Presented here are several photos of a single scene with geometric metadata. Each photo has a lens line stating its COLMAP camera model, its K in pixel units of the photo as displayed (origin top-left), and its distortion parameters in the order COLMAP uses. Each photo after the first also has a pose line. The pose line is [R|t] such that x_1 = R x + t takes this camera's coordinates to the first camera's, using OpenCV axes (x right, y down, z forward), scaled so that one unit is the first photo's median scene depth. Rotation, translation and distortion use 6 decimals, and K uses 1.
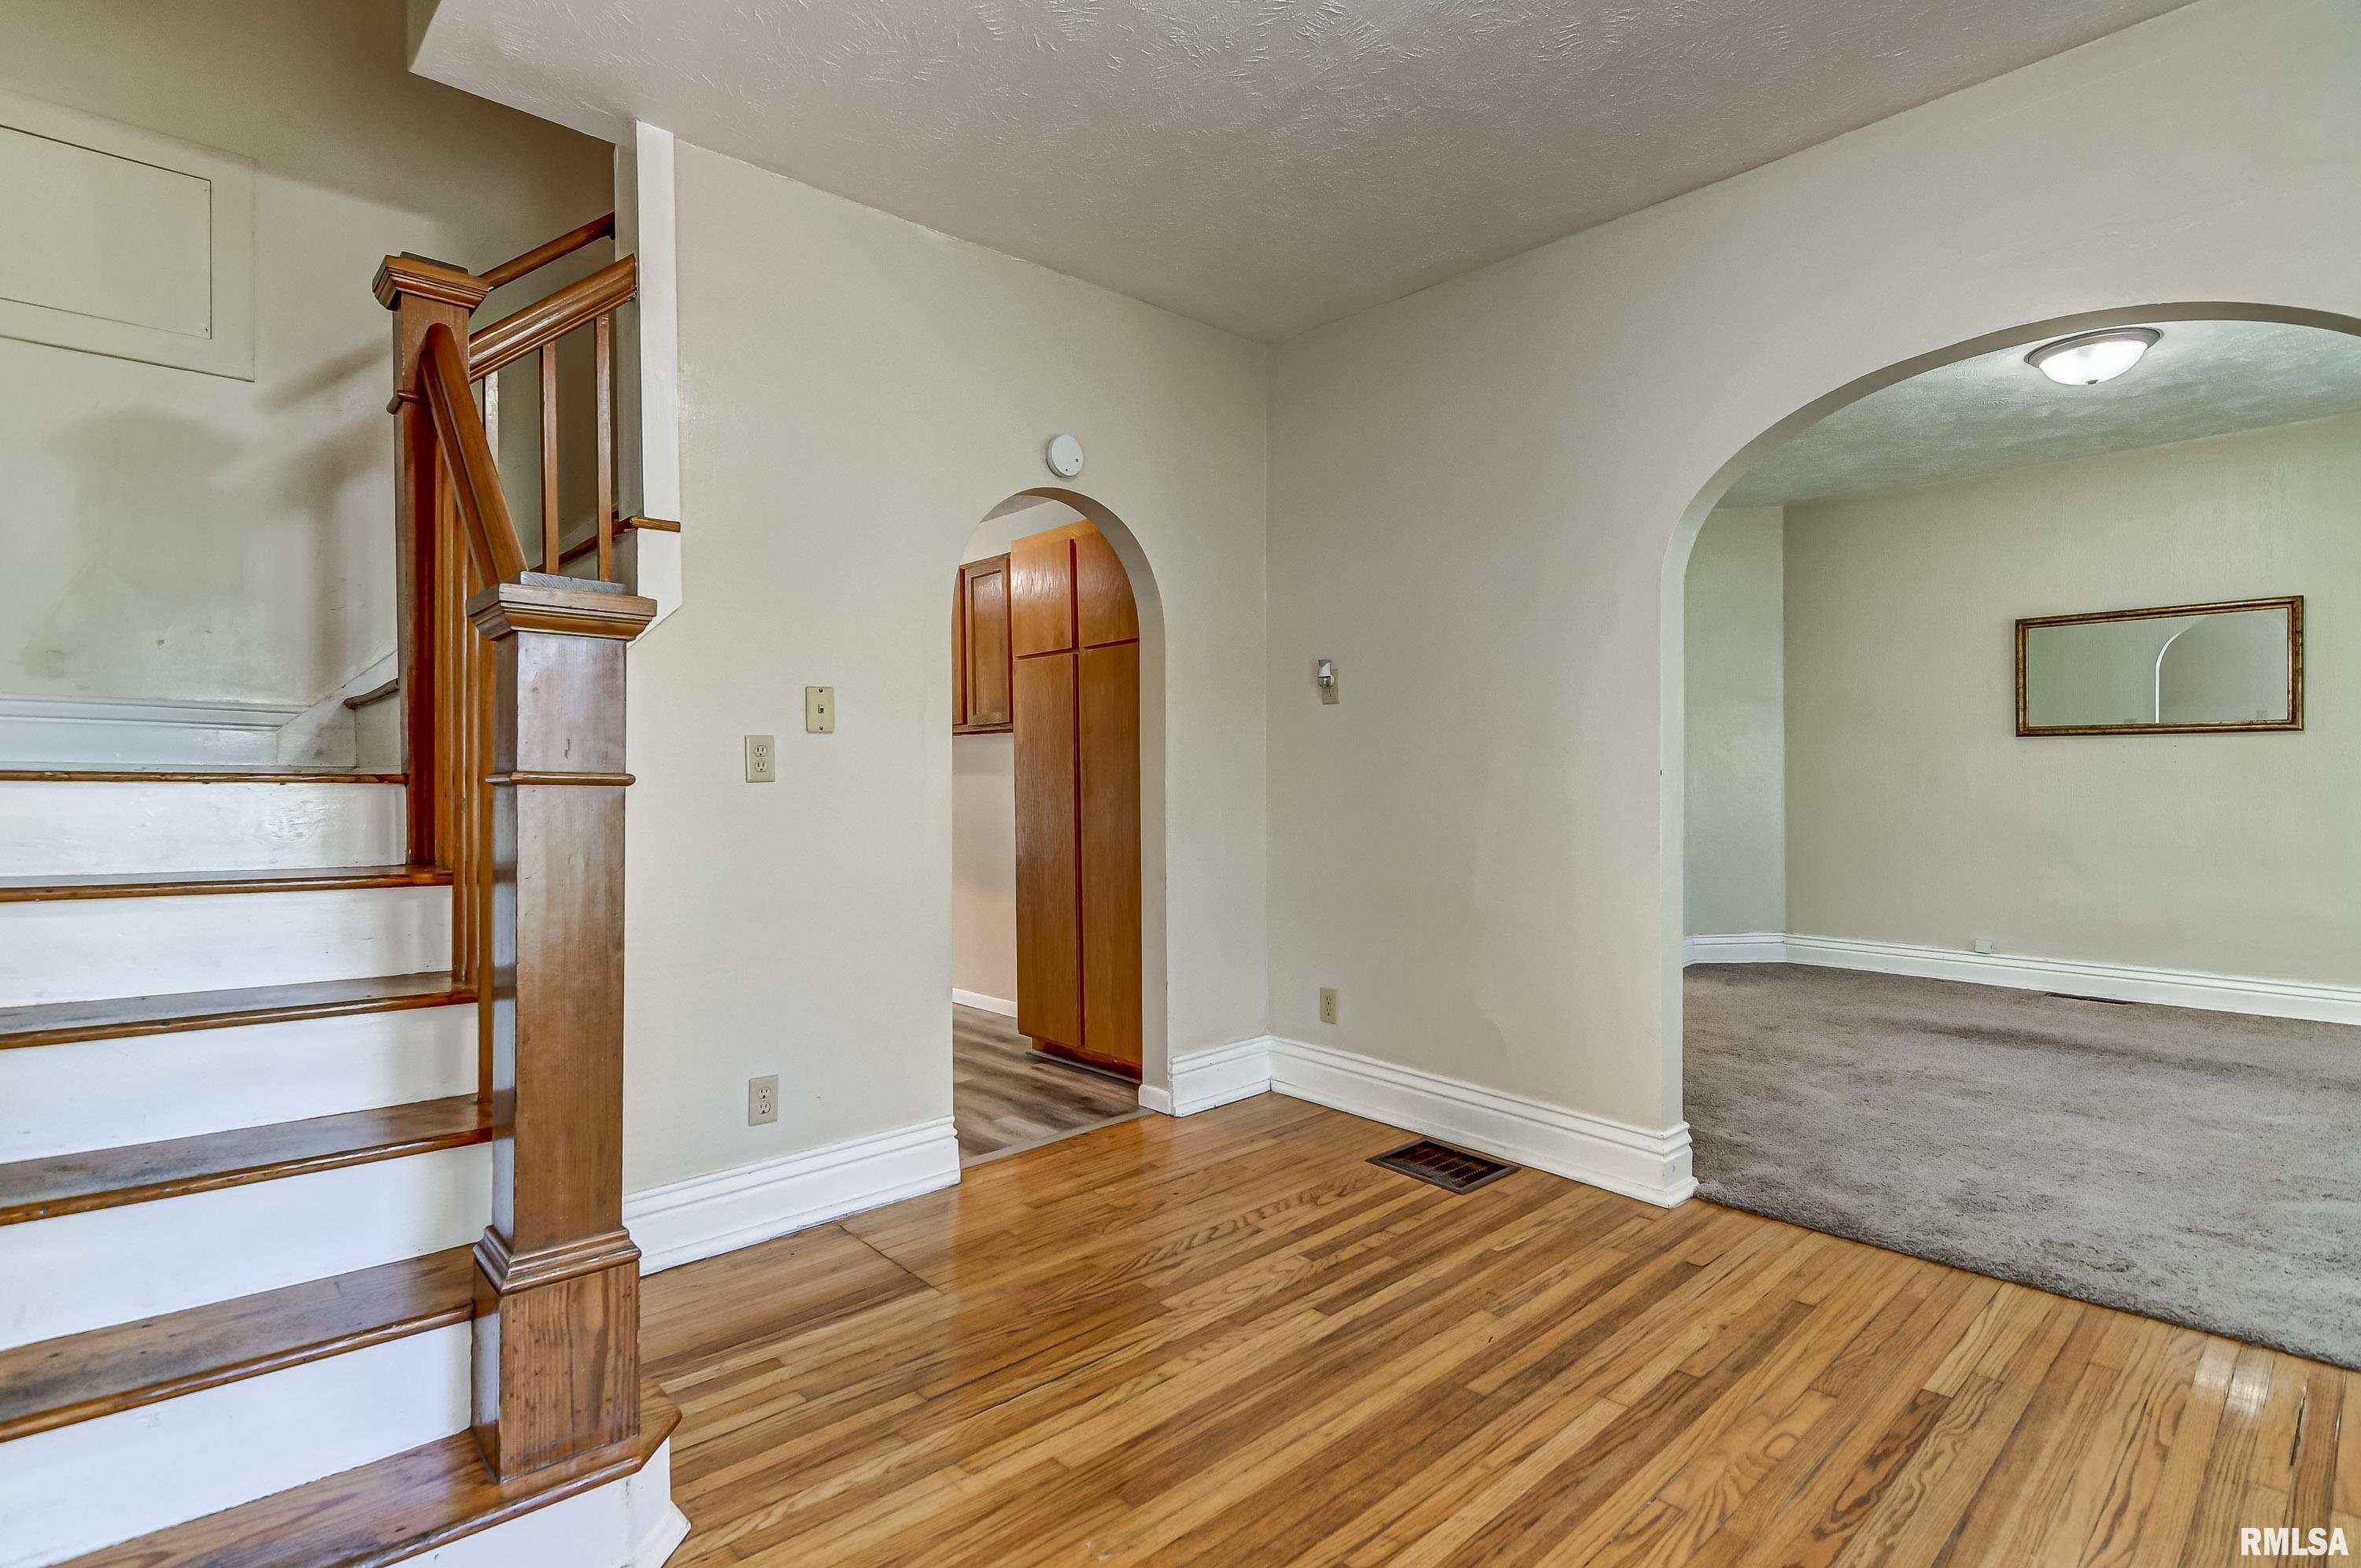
lens RADIAL K [[1129.7, 0, 1170.9], [0, 1129.7, 780.6], [0, 0, 1]] dist [0.014681, -0.012880]
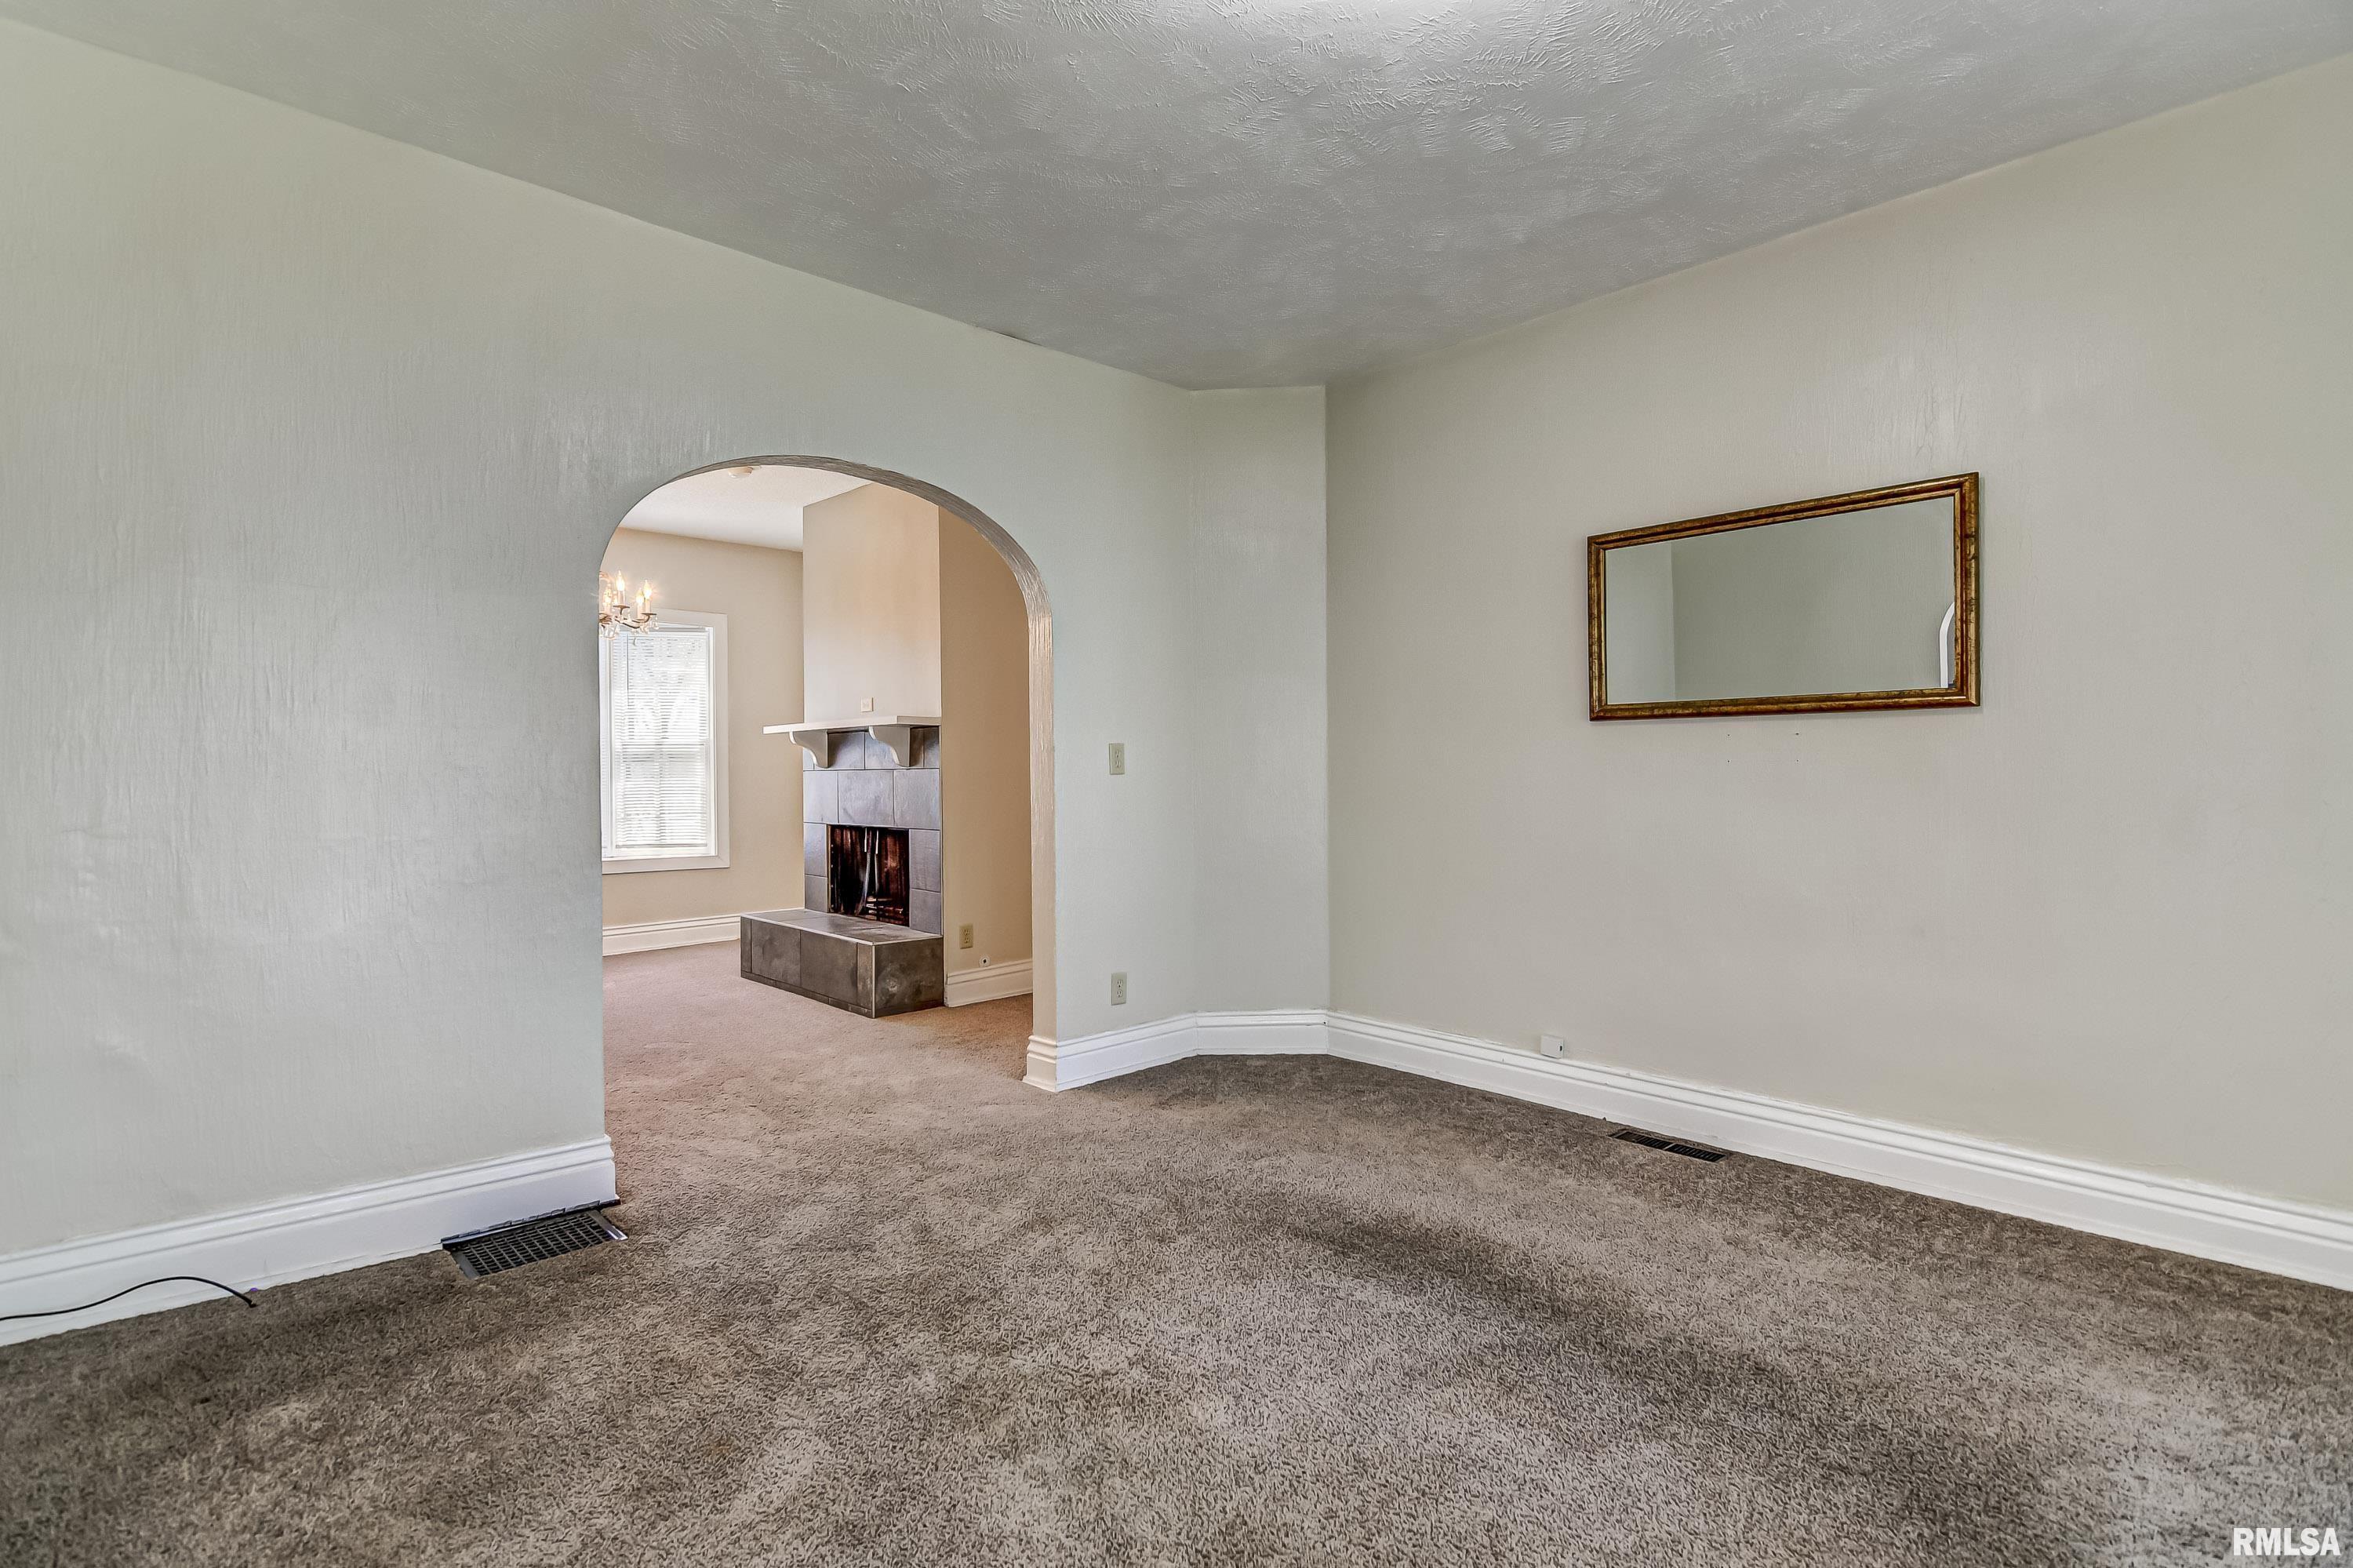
lens RADIAL K [[1126.1, 0, 1166.9], [0, 1126.1, 780.6], [0, 0, 1]] dist [0.014681, -0.012880]
pose [[0.999971, 0.000230, 0.007664, 1.036519], [-0.000239, 0.999999, 0.001163, -0.011826], [-0.007664, -0.001165, 0.999970, 0.756679]]
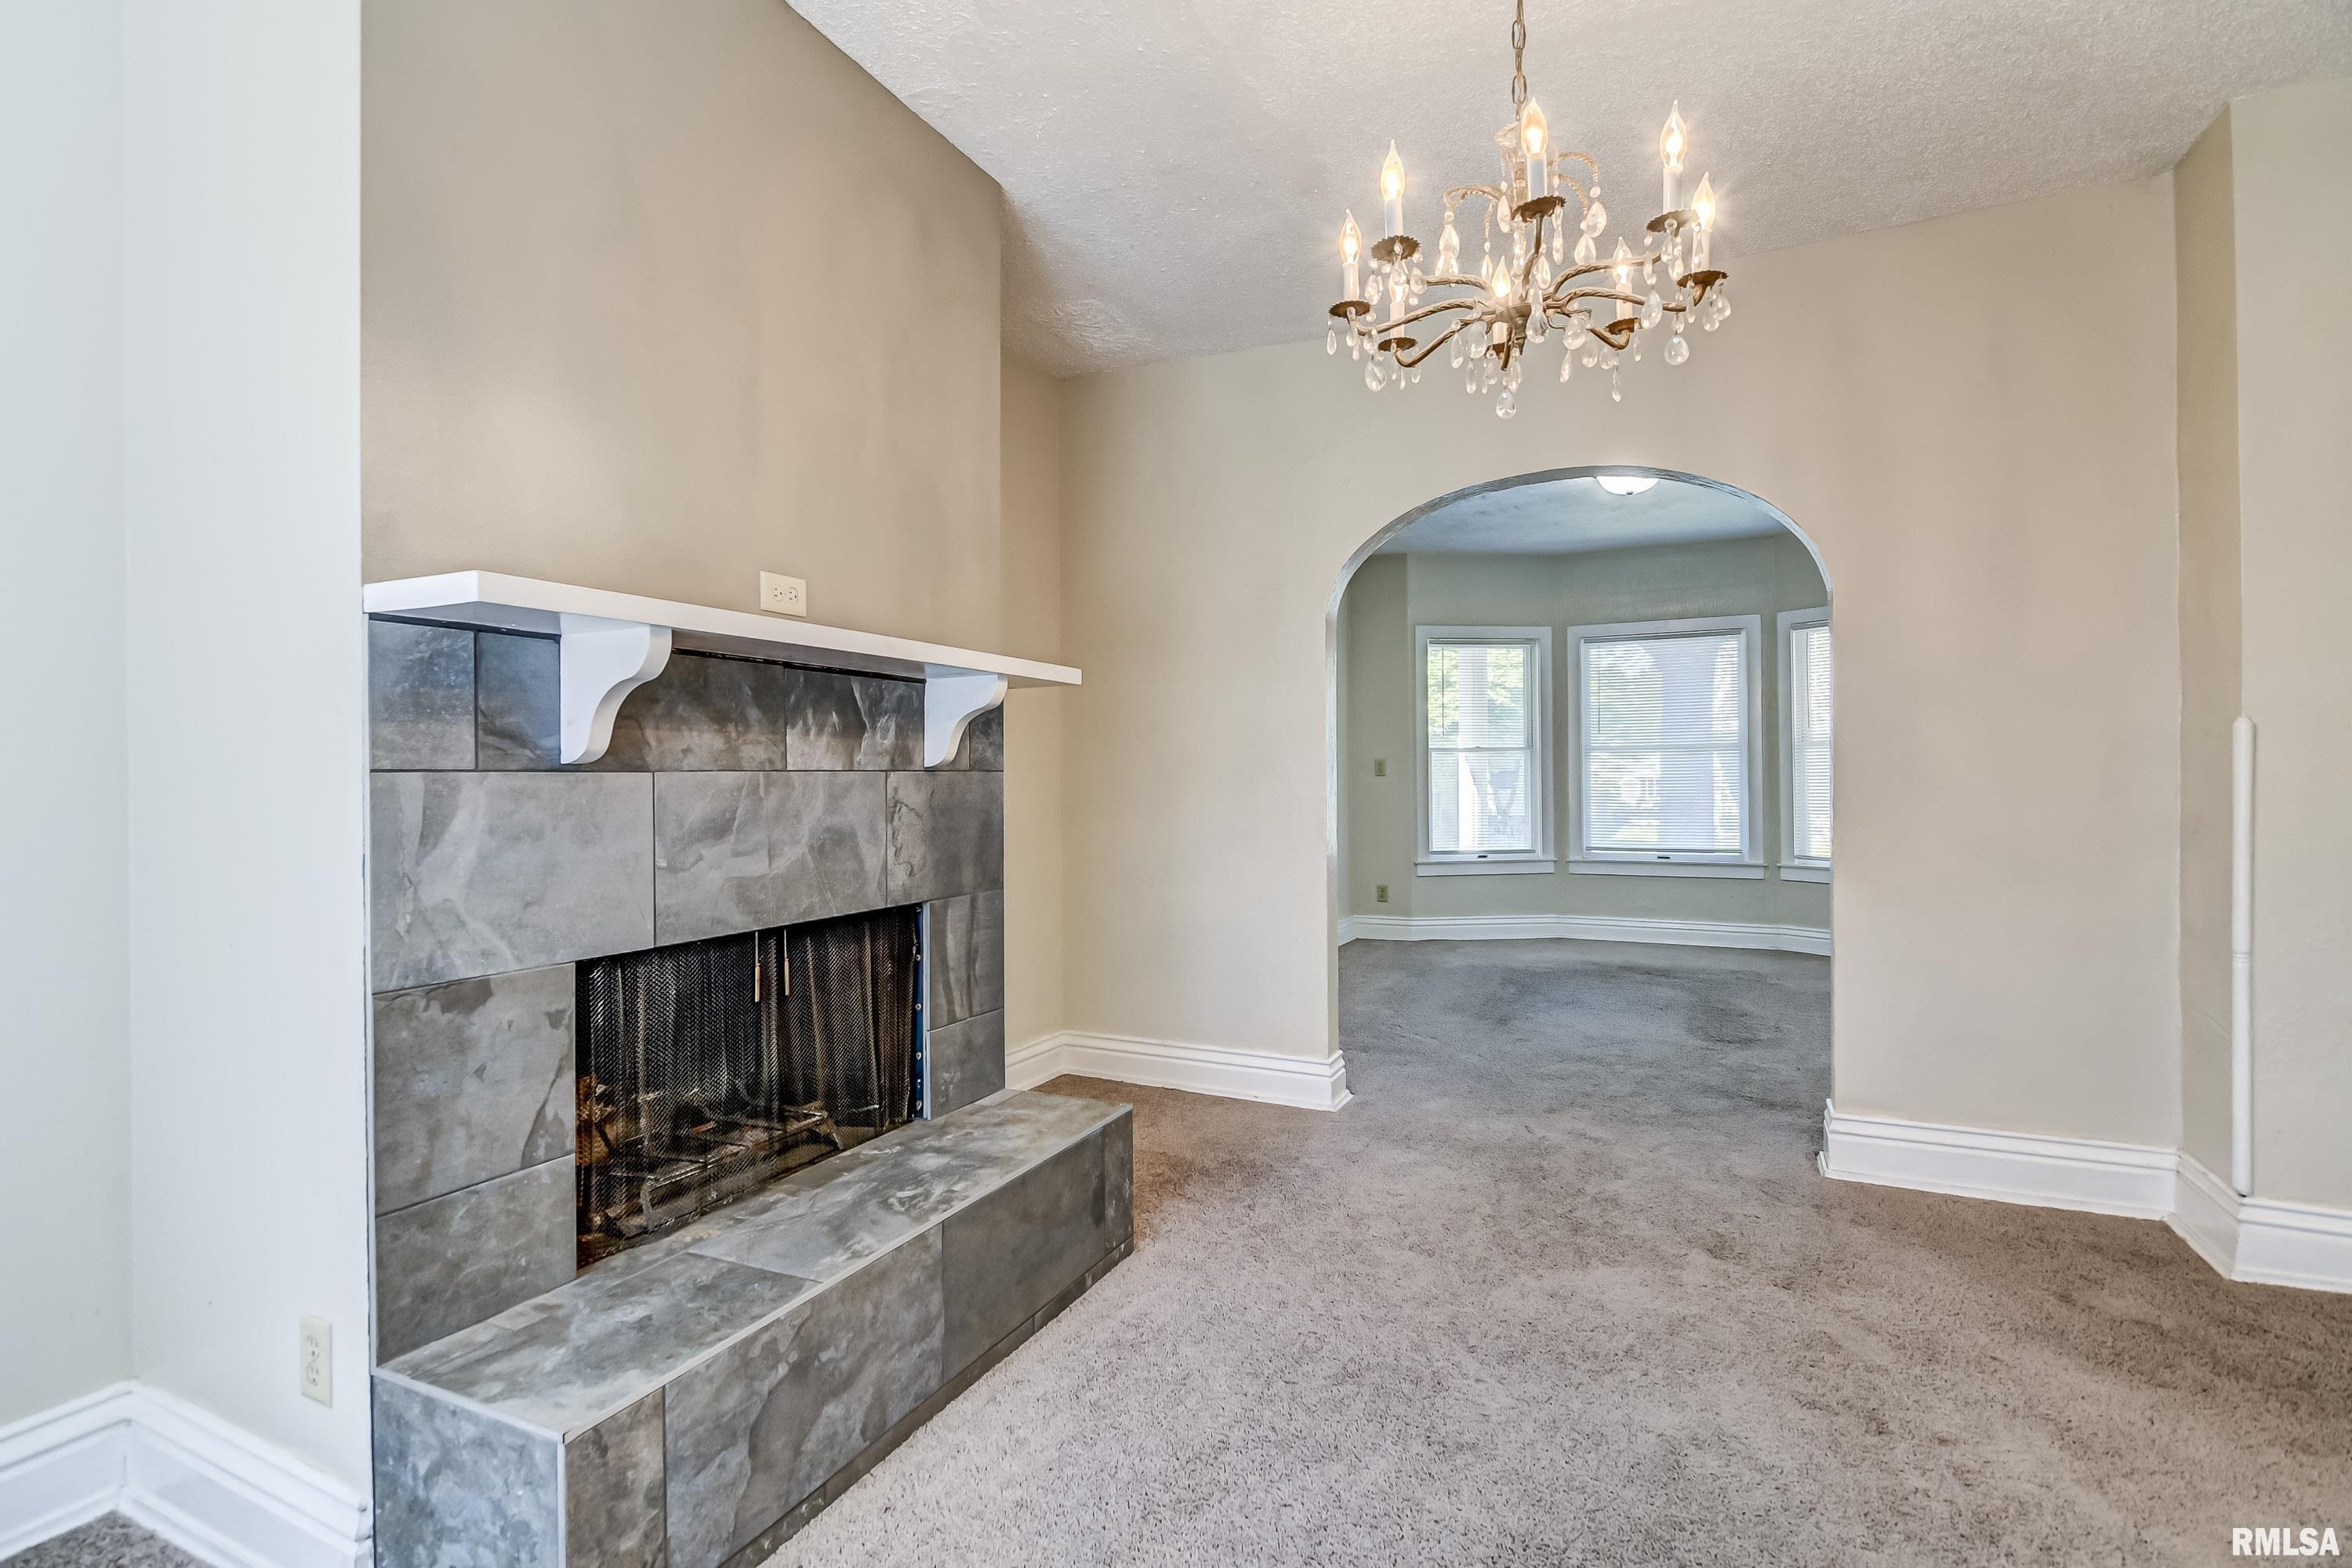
lens RADIAL K [[1125.5, 0, 1166.4], [0, 1125.5, 780.6], [0, 0, 1]] dist [0.014681, -0.012880]
pose [[-0.377435, 0.005640, 0.926019, -0.330671], [0.014230, 0.999899, -0.000291, -0.019152], [-0.925927, 0.013067, -0.377477, 2.931070]]
